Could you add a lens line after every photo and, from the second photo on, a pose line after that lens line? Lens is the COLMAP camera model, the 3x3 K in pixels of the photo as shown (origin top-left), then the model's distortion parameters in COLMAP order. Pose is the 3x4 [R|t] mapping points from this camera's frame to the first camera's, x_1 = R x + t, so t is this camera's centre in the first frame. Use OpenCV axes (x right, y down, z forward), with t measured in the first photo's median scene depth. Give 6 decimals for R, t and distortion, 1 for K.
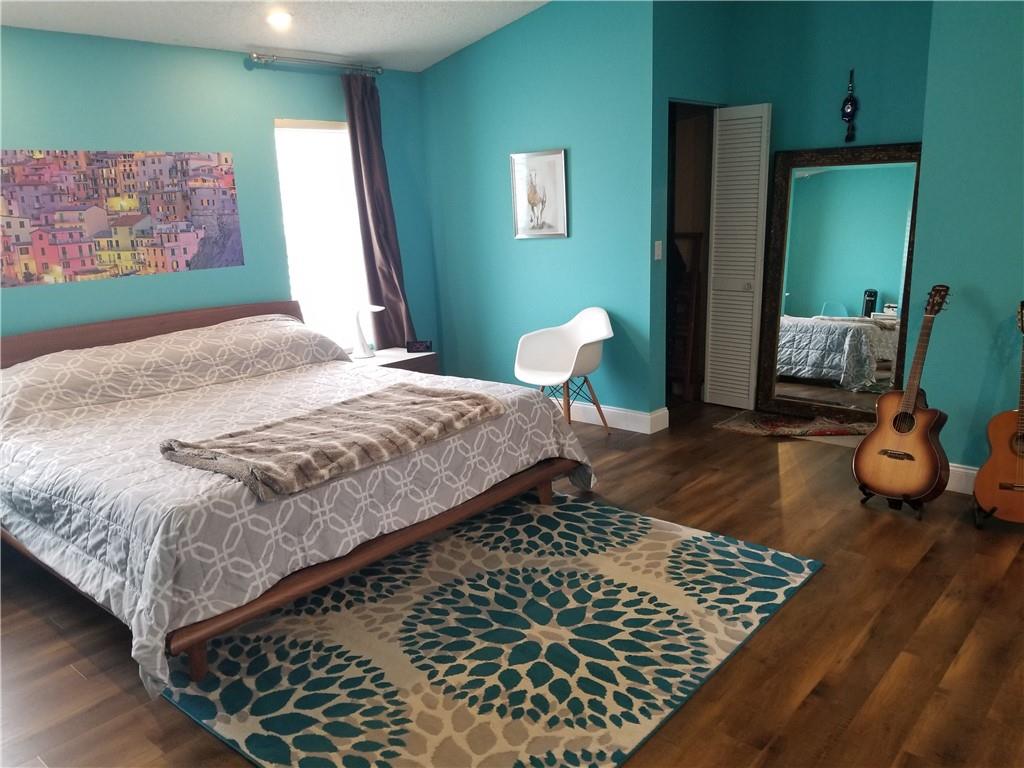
lens RADIAL K [[801.5, 0, 511.8], [0, 801.5, 366.7], [0, 0, 1]] dist [0.077820, -0.123823]
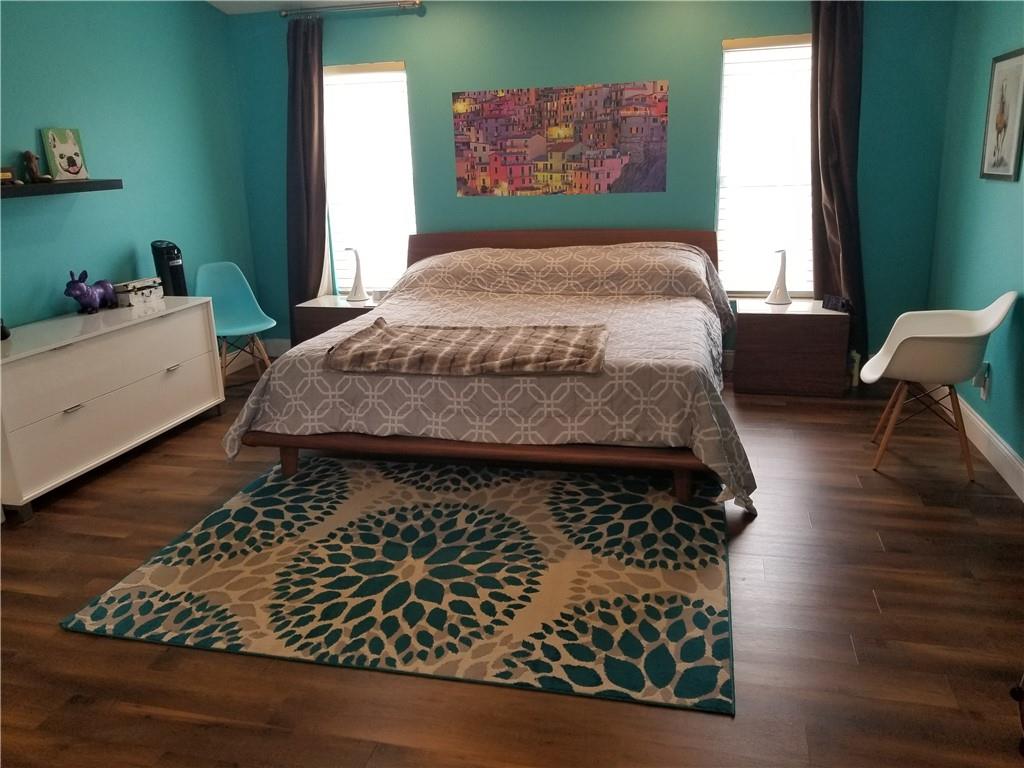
lens RADIAL K [[801.5, 0, 511.8], [0, 801.5, 366.7], [0, 0, 1]] dist [0.077820, -0.123823]
pose [[0.456118, 0.254374, -0.852790, 0.613440], [-0.166817, 0.965730, 0.198840, -0.096965], [0.874144, 0.051565, 0.482921, 0.404416]]
